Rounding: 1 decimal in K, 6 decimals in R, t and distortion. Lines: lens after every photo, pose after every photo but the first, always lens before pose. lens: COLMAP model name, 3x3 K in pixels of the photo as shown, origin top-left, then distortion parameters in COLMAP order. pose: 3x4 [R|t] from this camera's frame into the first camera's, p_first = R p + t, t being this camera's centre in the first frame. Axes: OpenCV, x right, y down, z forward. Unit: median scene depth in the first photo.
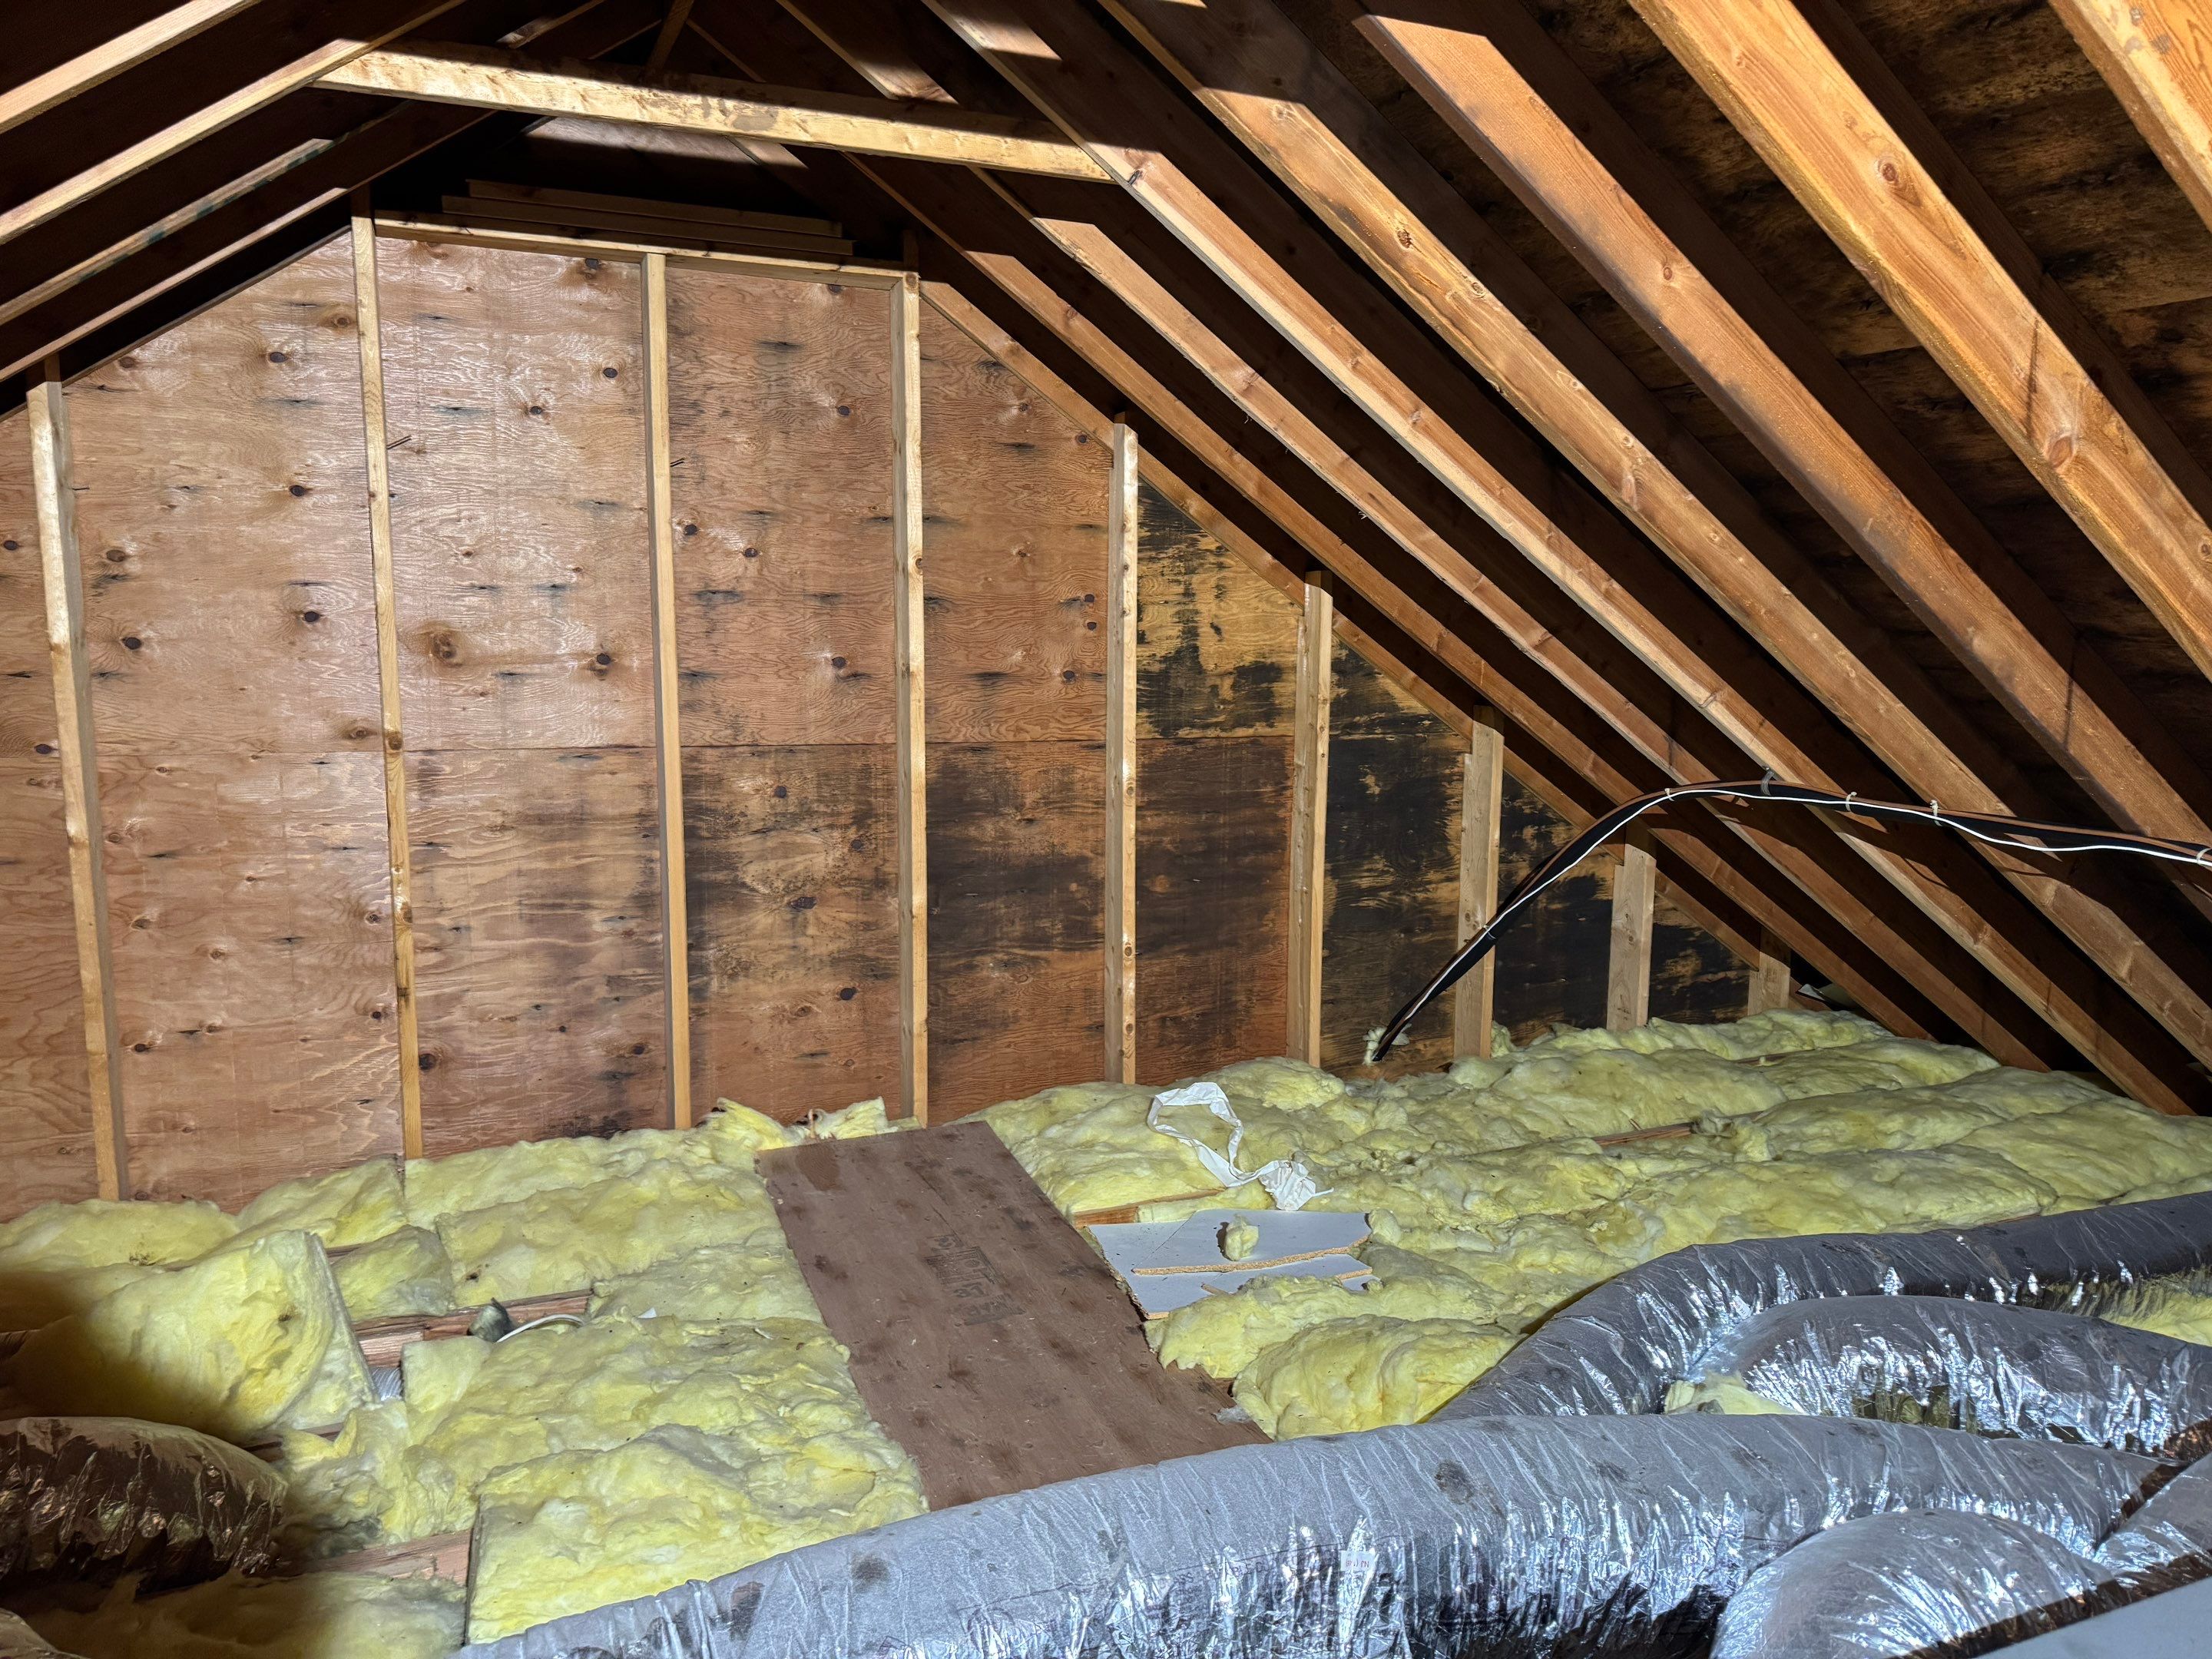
lens RADIAL K [[1526.8, 0, 1086.2], [0, 1526.8, 835.5], [0, 0, 1]] dist [0.044001, -0.053516]
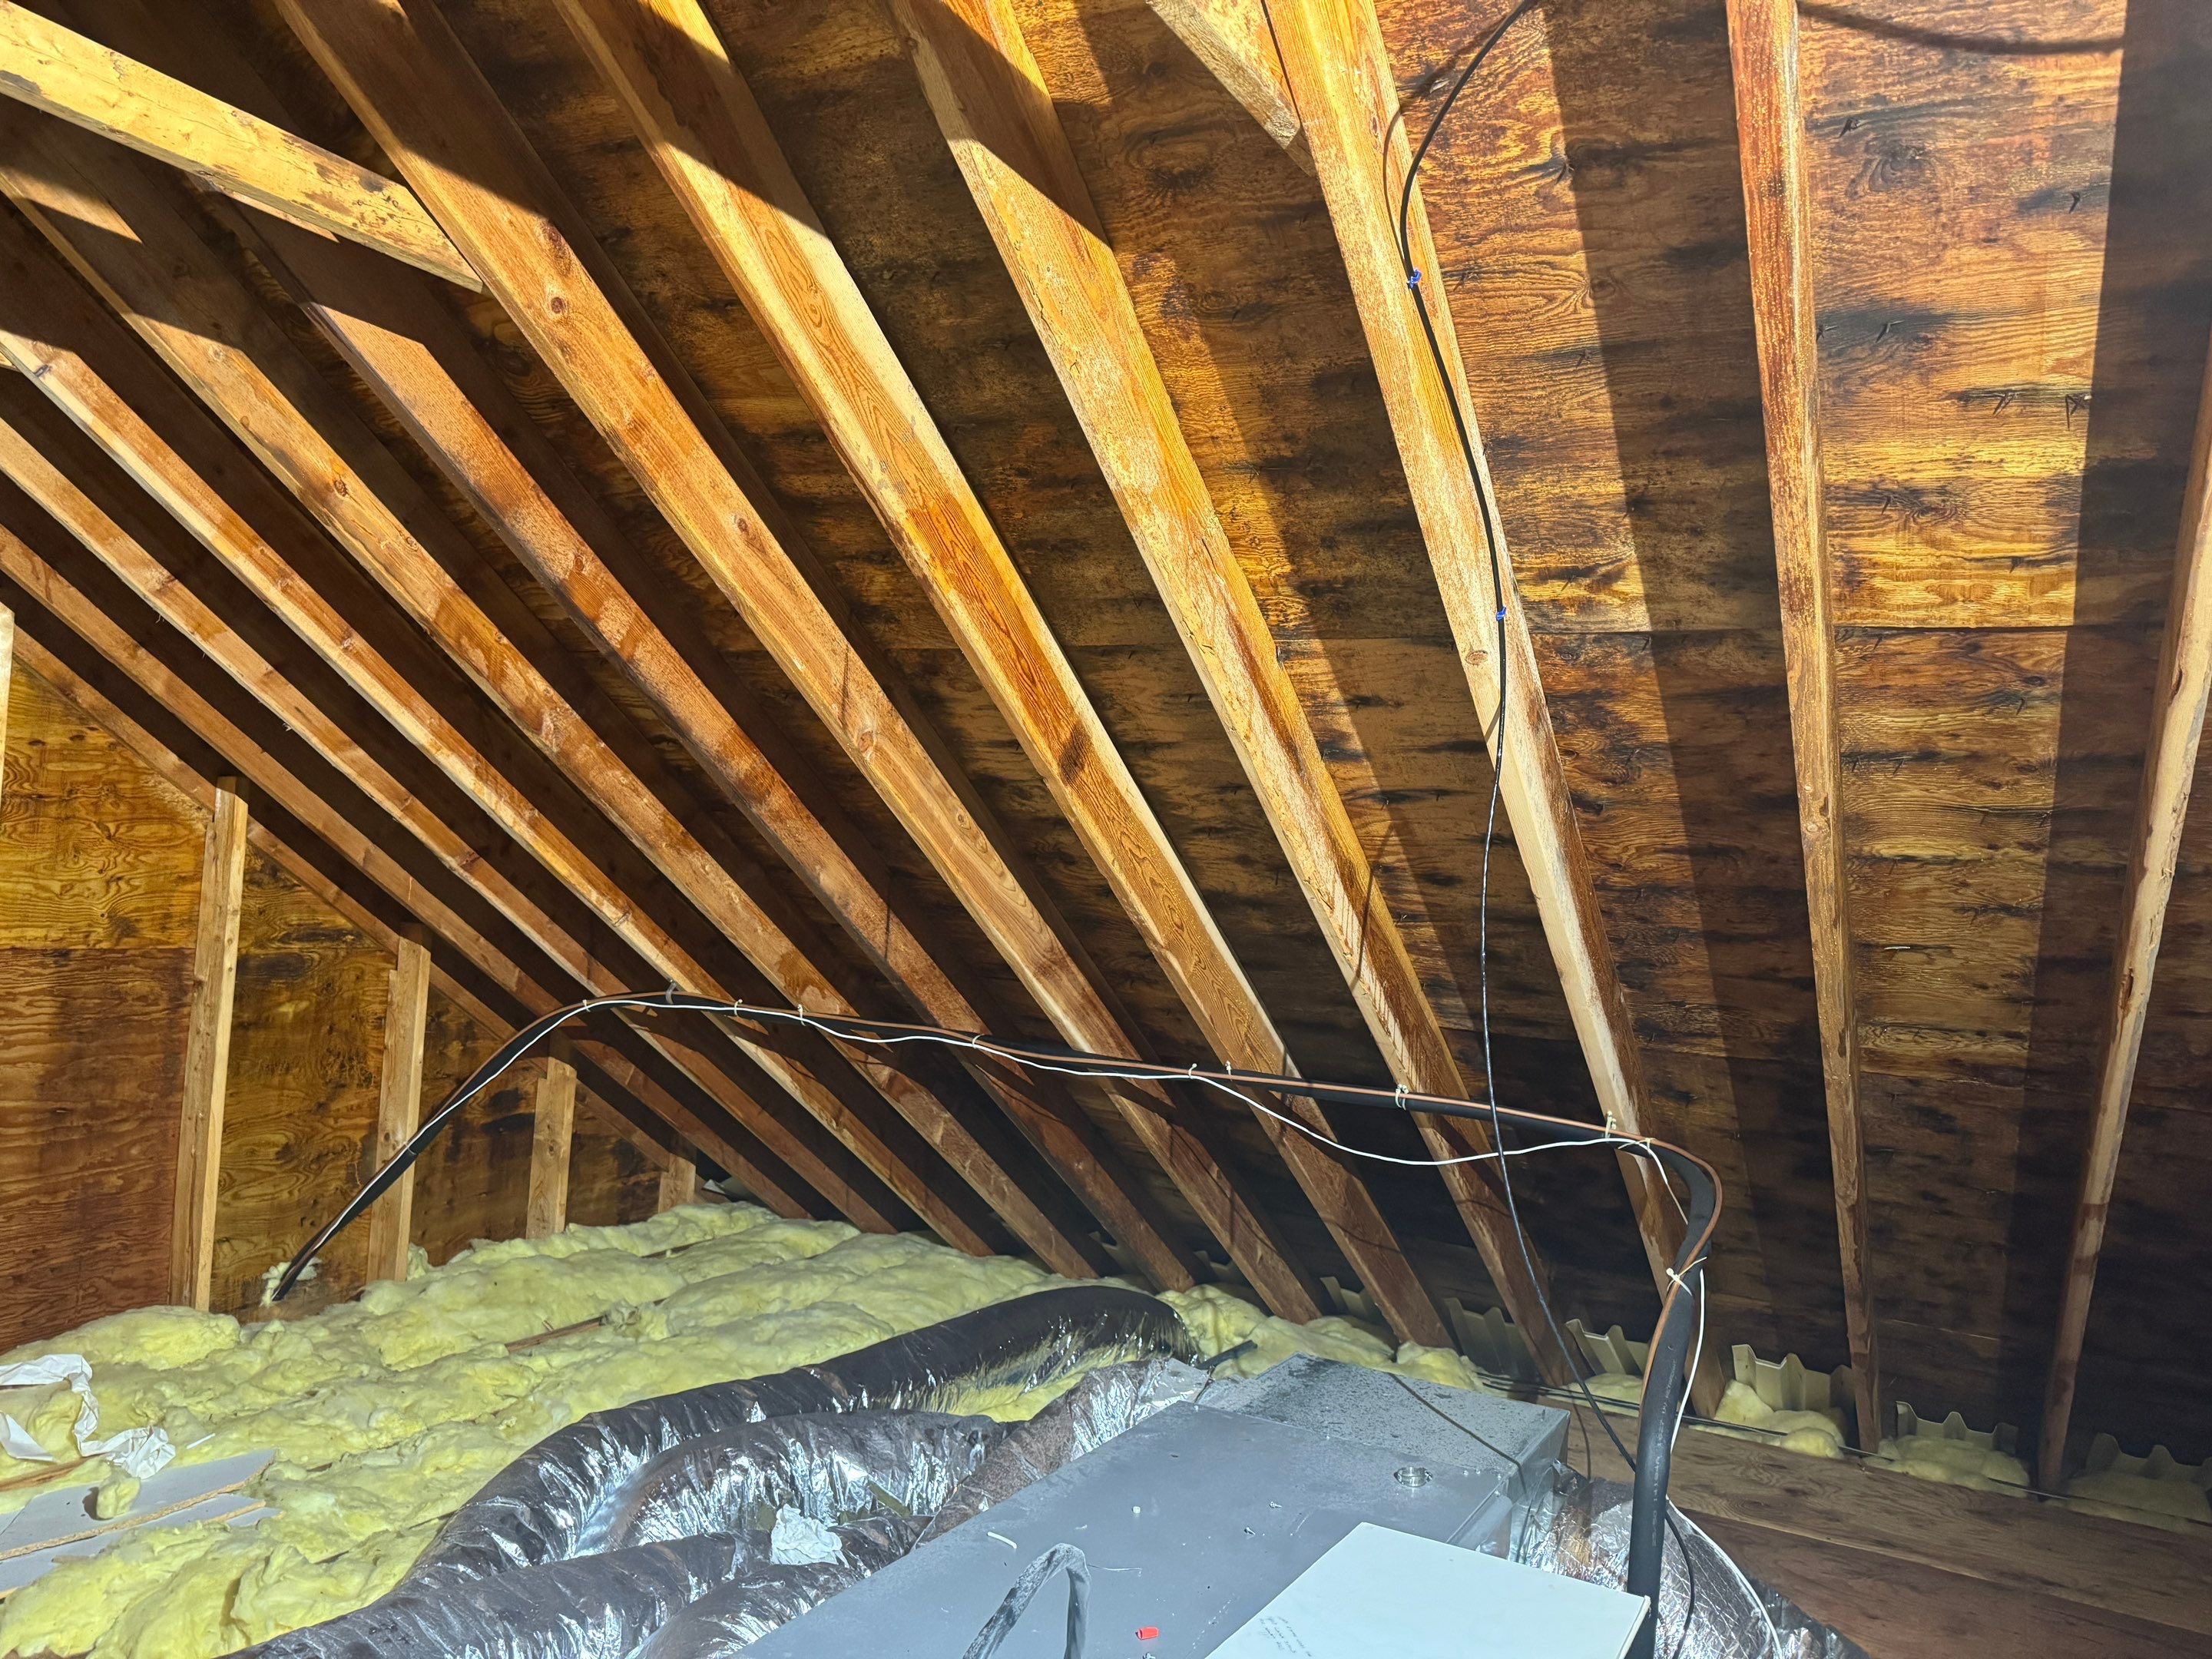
lens RADIAL K [[1549.4, 0, 1102.8], [0, 1549.4, 816.0], [0, 0, 1]] dist [0.036523, -0.047402]
pose [[0.785594, 0.063939, 0.615429, -0.024137], [0.033878, 0.988709, -0.145966, 0.015148], [-0.617814, 0.135519, 0.774558, -0.112110]]
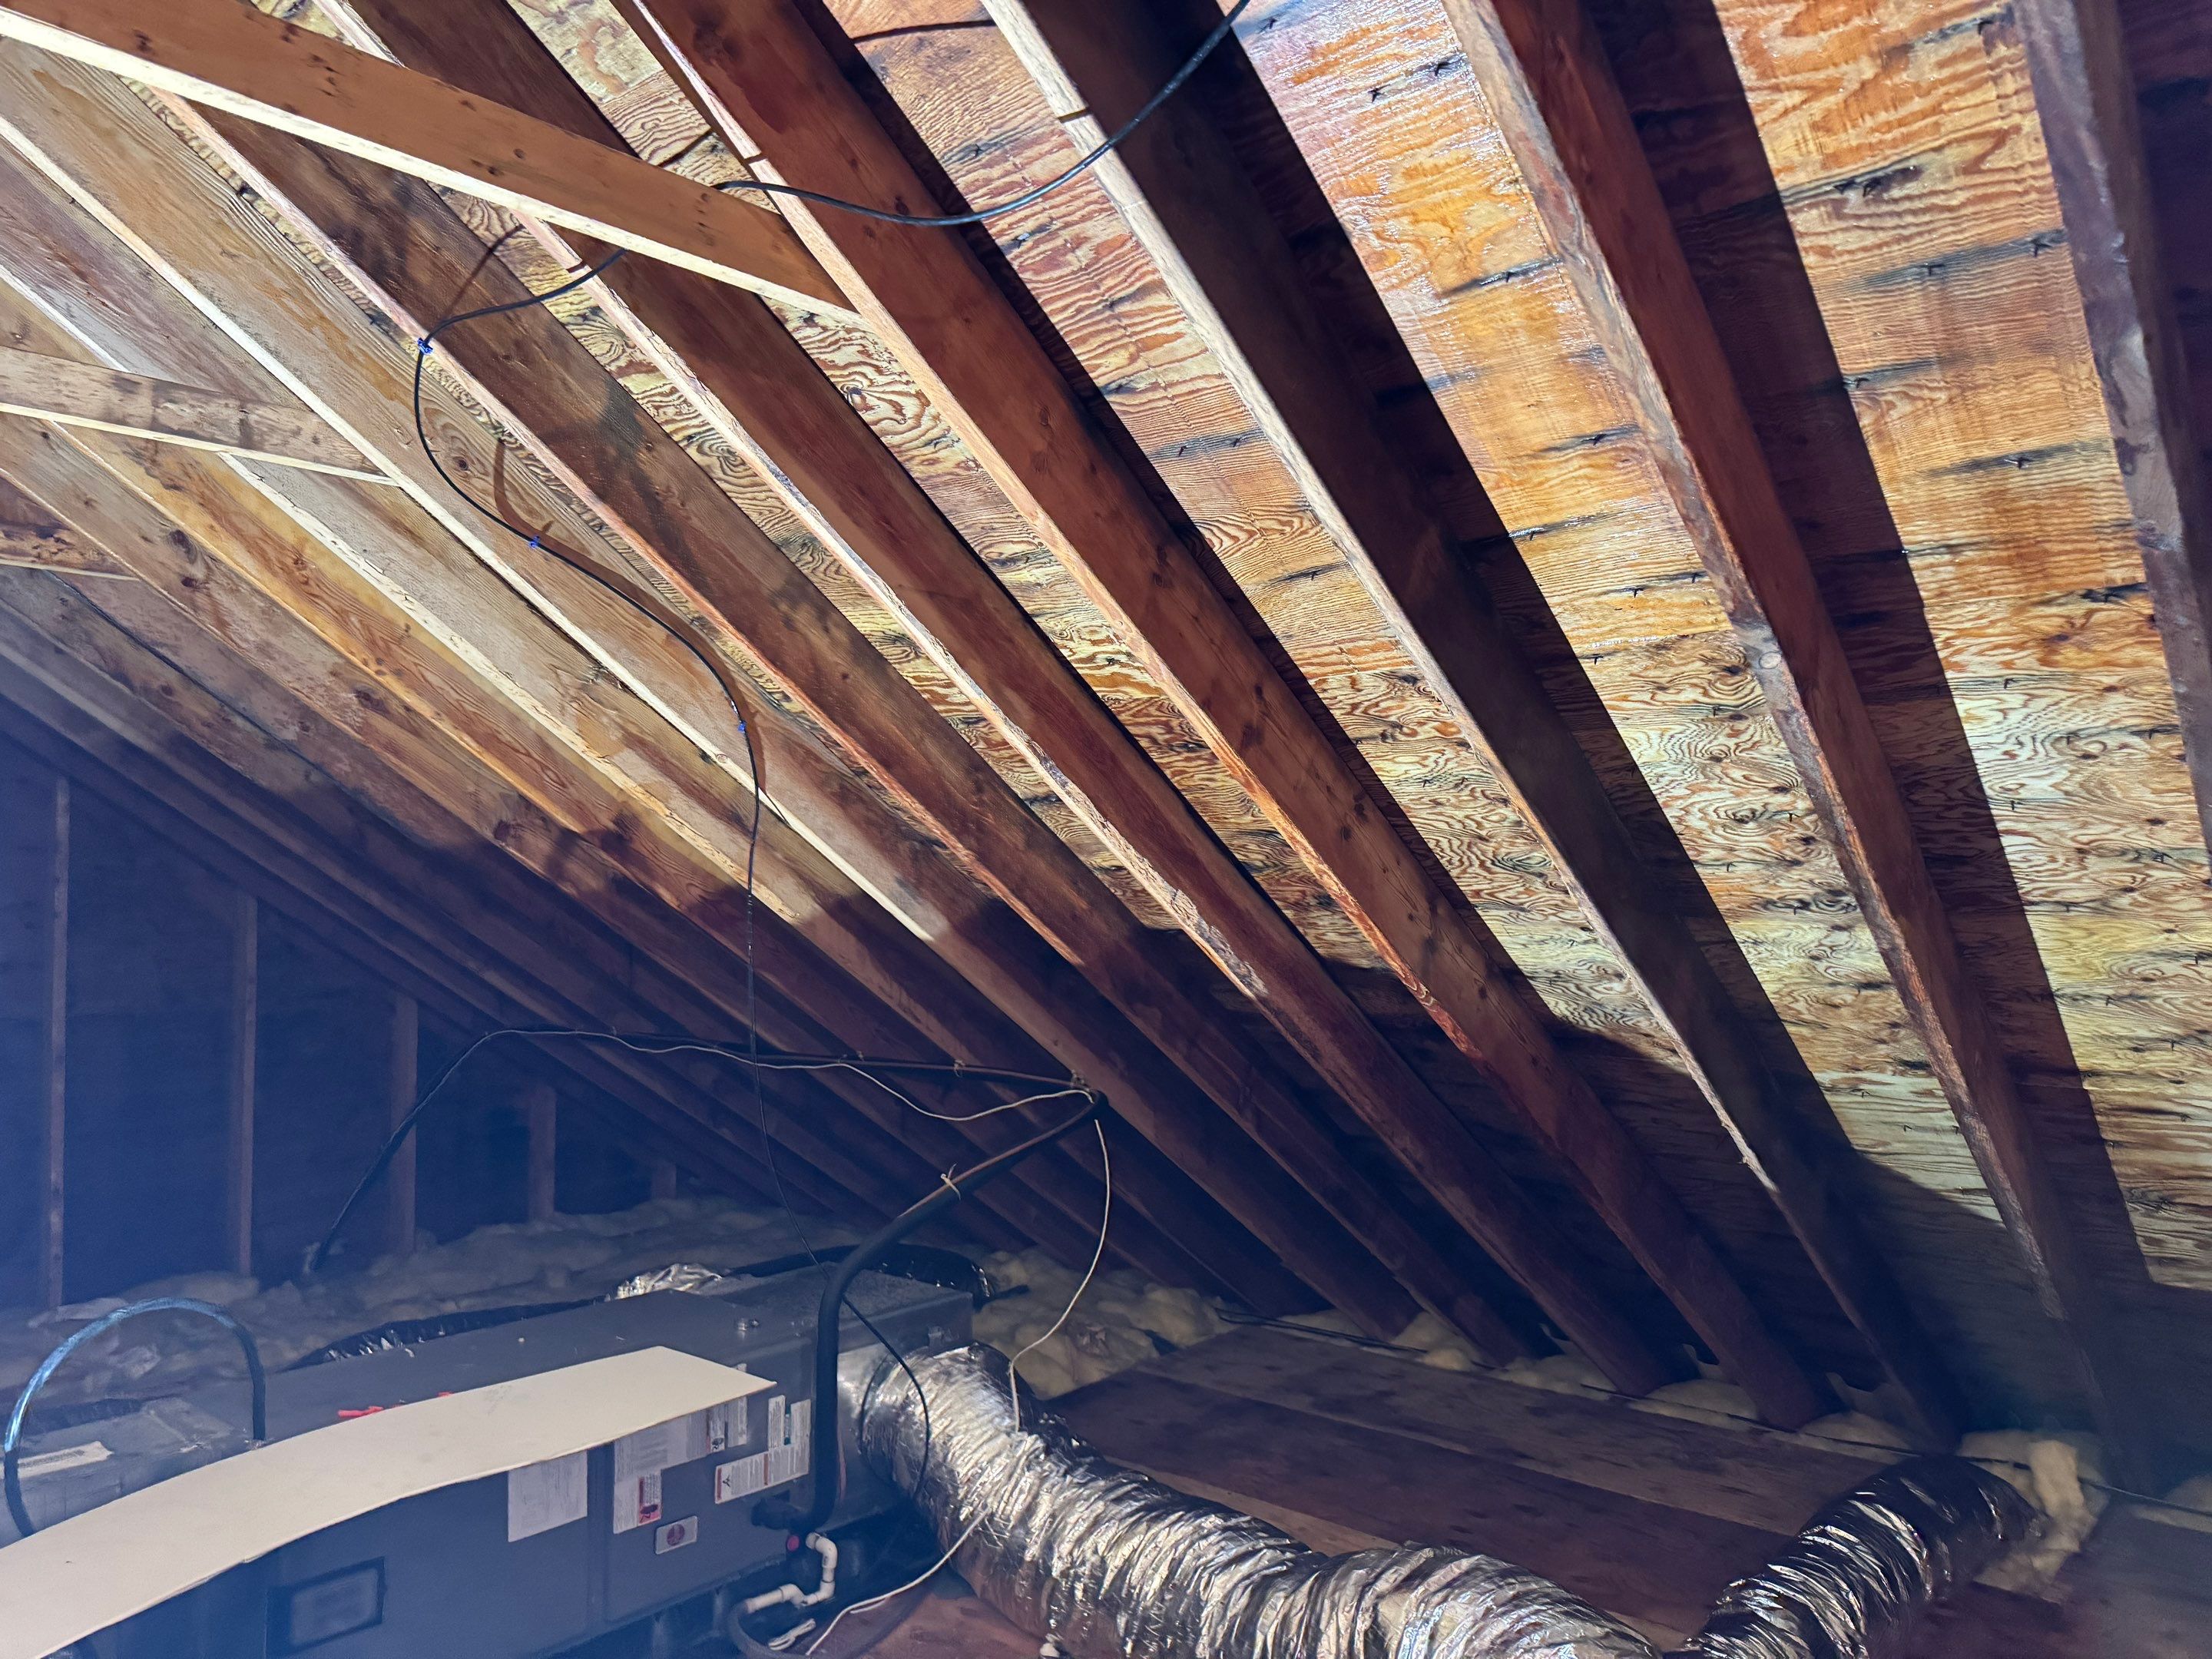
lens RADIAL K [[1549.4, 0, 1107.7], [0, 1549.4, 805.7], [0, 0, 1]] dist [0.036523, -0.047402]
pose [[0.892459, 0.012569, 0.450953, 0.247439], [0.077336, 0.980552, -0.180382, 0.073441], [-0.444450, 0.195858, 0.874130, -0.603558]]
